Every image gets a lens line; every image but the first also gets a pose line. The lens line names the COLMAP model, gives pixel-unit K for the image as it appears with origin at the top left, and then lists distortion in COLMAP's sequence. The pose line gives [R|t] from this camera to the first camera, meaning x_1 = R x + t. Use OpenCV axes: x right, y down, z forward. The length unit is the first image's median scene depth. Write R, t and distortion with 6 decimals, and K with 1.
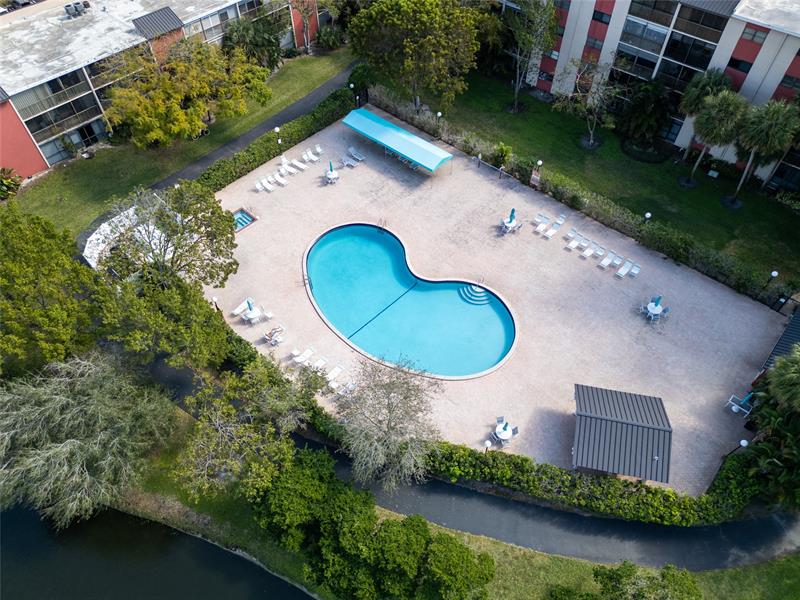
lens RADIAL K [[564.9, 0, 401.4], [0, 564.9, 285.9], [0, 0, 1]] dist [0.064933, -0.073128]
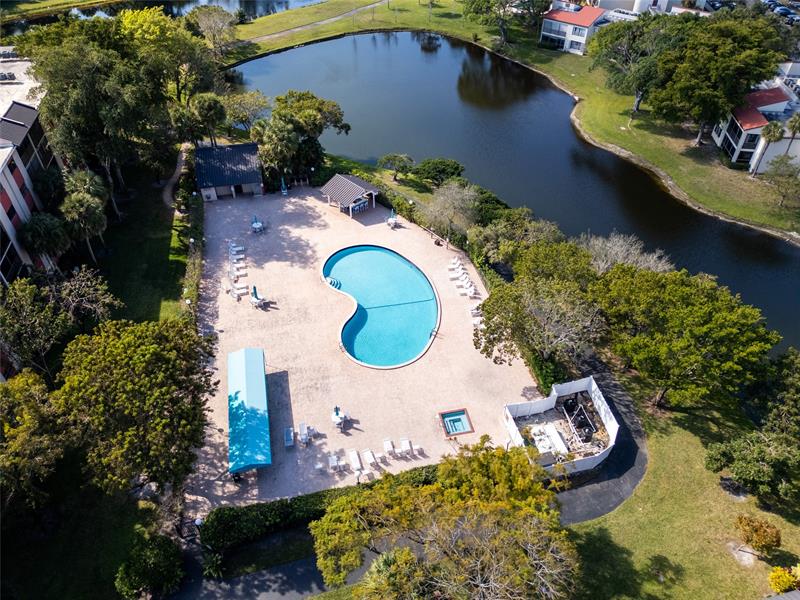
lens RADIAL K [[564.9, 0, 401.4], [0, 564.9, 285.9], [0, 0, 1]] dist [0.064933, -0.073128]
pose [[-0.821935, -0.355190, 0.445268, -0.524376], [0.441084, 0.097685, 0.892134, -0.961926], [-0.360373, 0.929676, 0.076377, 0.743520]]
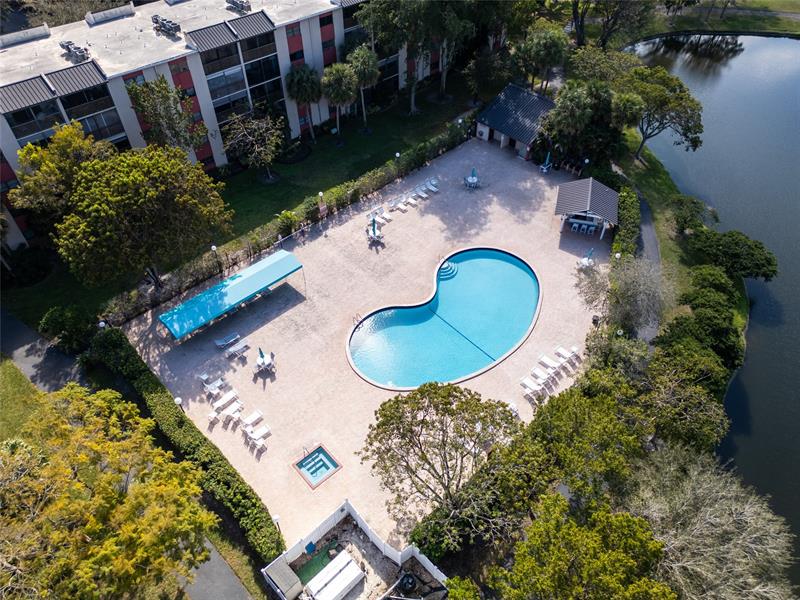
lens RADIAL K [[564.9, 0, 401.4], [0, 564.9, 285.9], [0, 0, 1]] dist [0.064933, -0.073128]
pose [[0.078790, -0.690654, 0.718880, -0.633684], [0.766885, 0.502729, 0.398938, -0.435510], [-0.636930, 0.519866, 0.569262, 0.373306]]
